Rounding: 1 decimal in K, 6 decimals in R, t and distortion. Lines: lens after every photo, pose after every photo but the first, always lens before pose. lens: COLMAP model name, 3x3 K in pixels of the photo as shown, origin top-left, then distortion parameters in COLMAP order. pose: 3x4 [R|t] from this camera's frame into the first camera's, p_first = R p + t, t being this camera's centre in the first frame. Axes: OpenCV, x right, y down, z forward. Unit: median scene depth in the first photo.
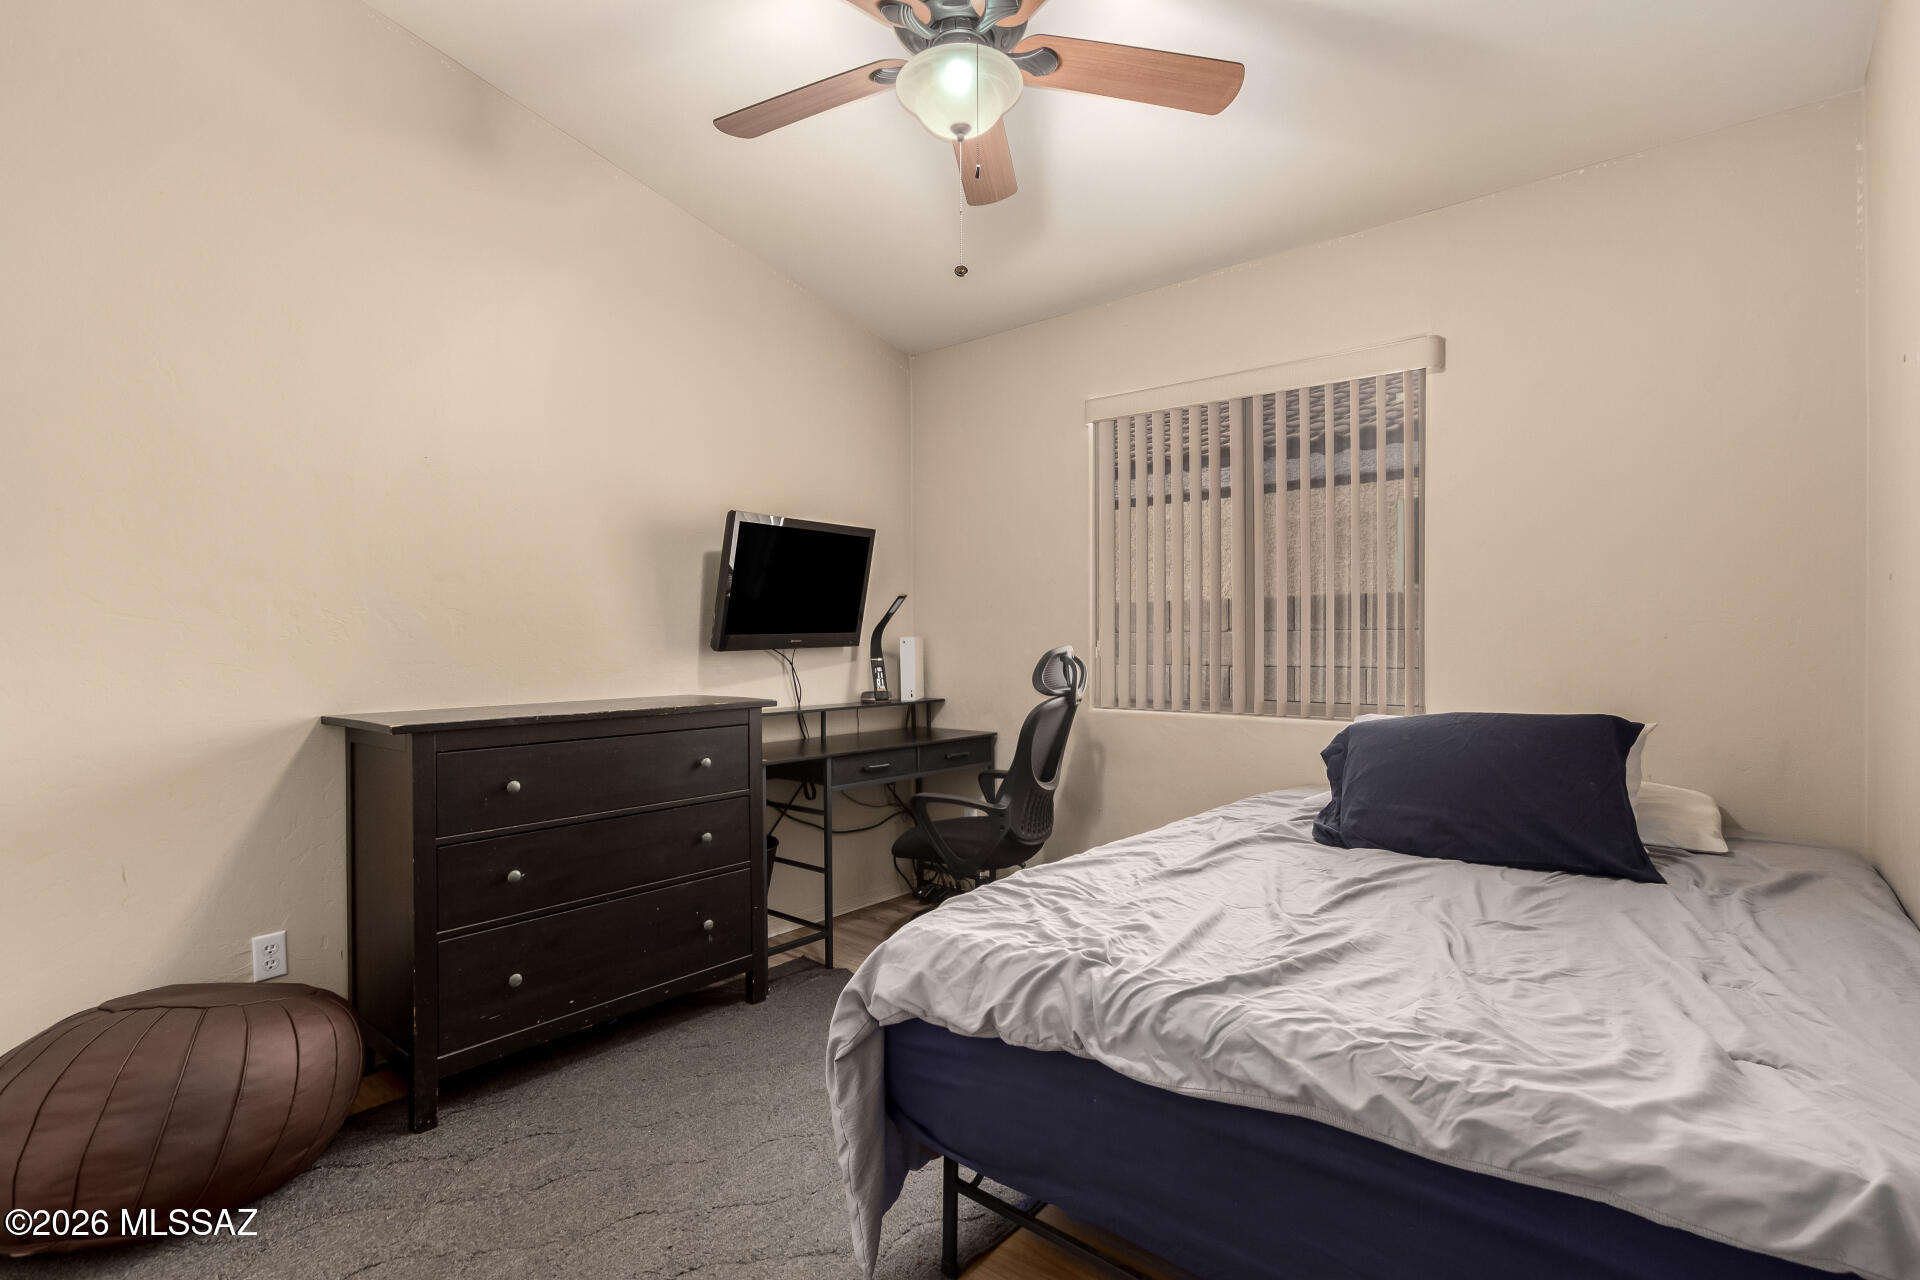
lens RADIAL K [[906.6, 0, 960.0], [0, 906.6, 640.0], [0, 0, 1]] dist [0.001076, 0.000239]
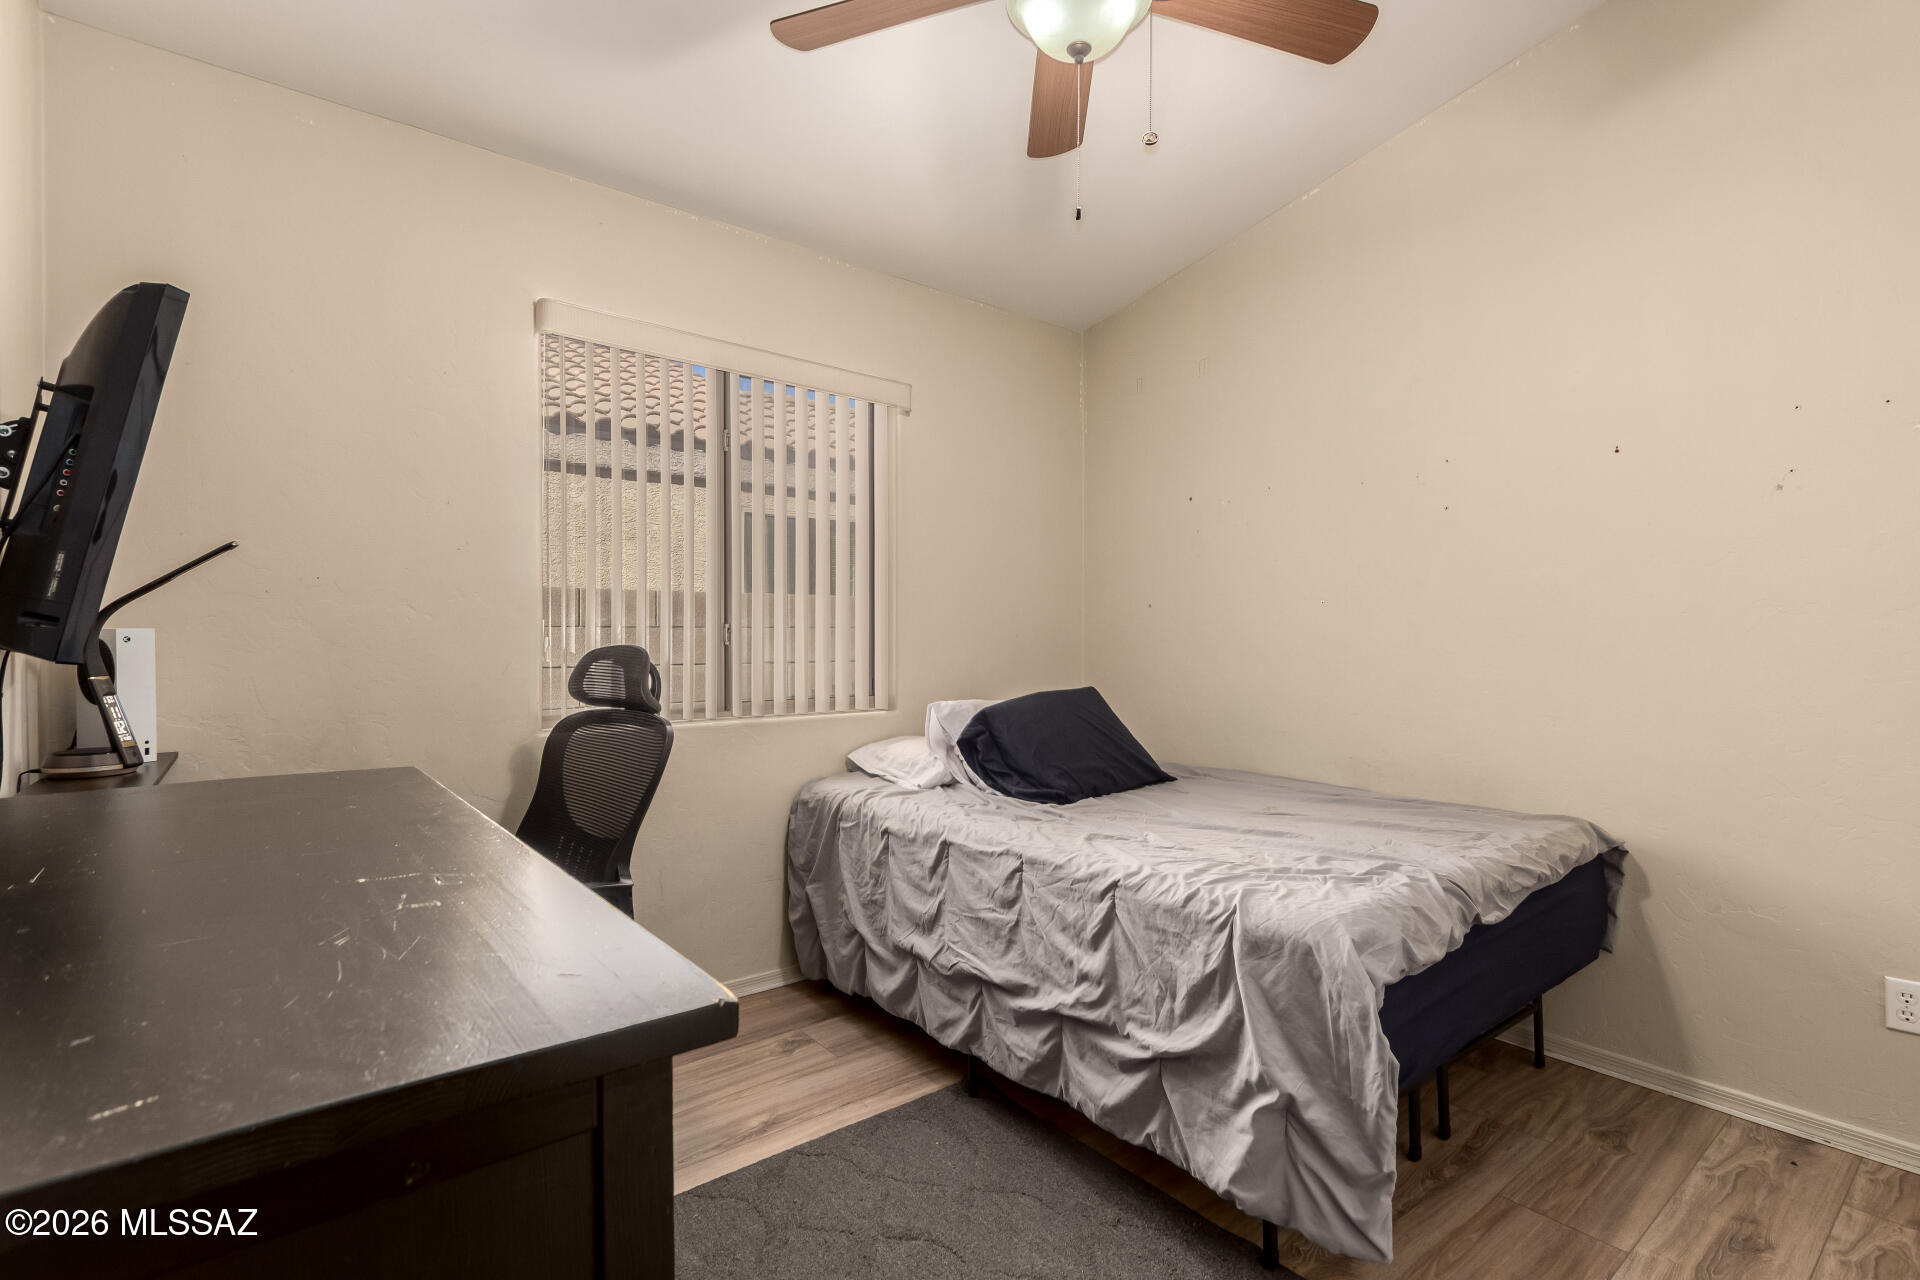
lens RADIAL K [[850.2, 0, 960.0], [0, 850.2, 640.0], [0, 0, 1]] dist [0.000788, 0.000067]
pose [[0.225480, -0.010151, 0.974195, -0.541669], [-0.010387, 0.999864, 0.012822, -0.013285], [-0.974192, -0.013010, 0.225344, 0.570507]]
